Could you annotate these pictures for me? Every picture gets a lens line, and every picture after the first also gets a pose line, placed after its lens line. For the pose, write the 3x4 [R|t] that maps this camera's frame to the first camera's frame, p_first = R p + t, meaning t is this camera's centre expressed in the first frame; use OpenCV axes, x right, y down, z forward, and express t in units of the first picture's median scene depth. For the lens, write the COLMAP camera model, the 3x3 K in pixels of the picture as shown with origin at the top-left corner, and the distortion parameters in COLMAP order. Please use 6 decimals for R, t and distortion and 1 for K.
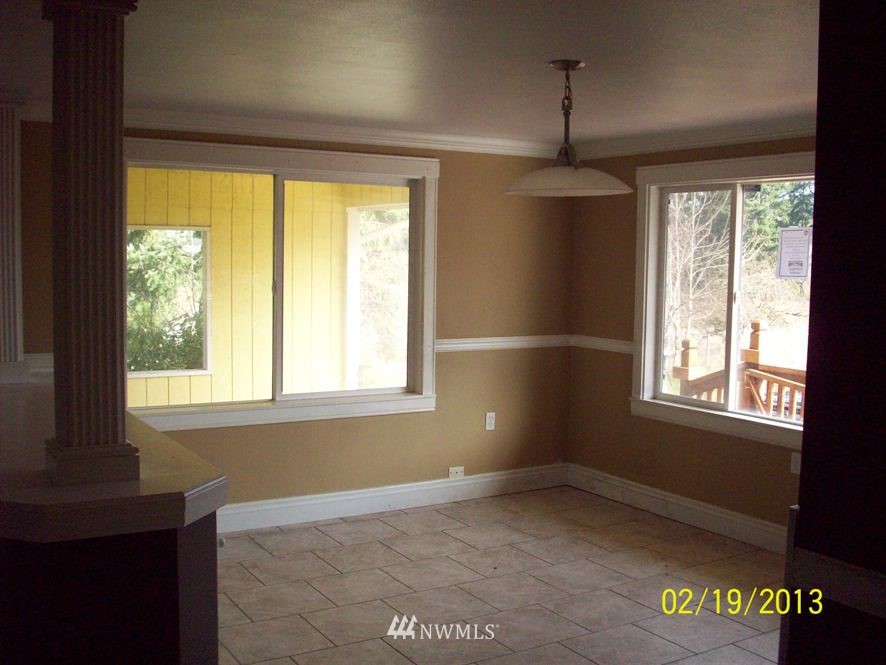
lens RADIAL K [[971.3, 0, 443.0], [0, 971.3, 332.5], [0, 0, 1]] dist [-0.136387, 0.048572]
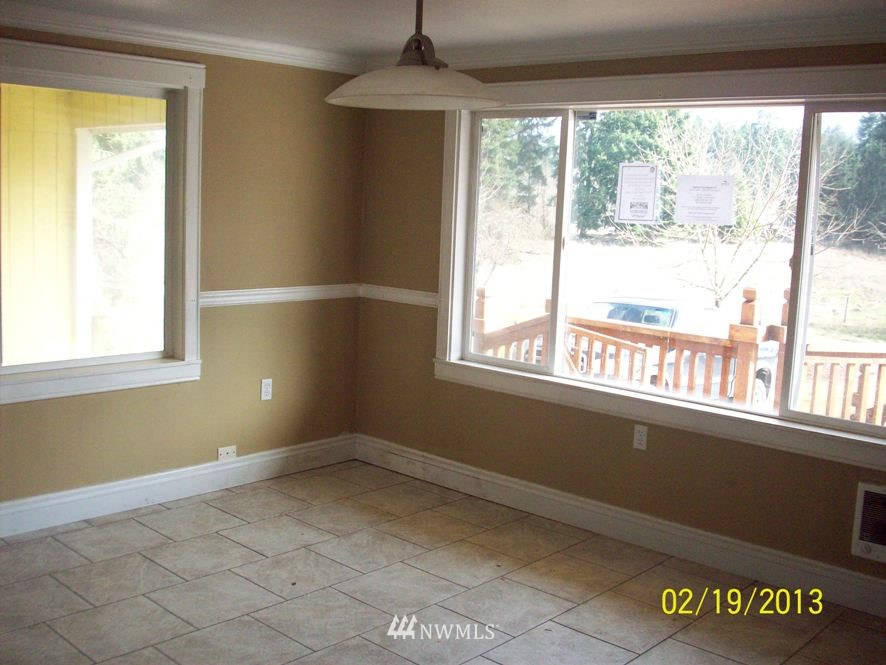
lens RADIAL K [[971.3, 0, 443.0], [0, 971.3, 332.5], [0, 0, 1]] dist [-0.136387, 0.048572]
pose [[0.961246, -0.014814, 0.275292, -0.035166], [-0.003540, 0.997810, 0.066054, -0.012760], [-0.275668, -0.064468, 0.959089, 0.181721]]
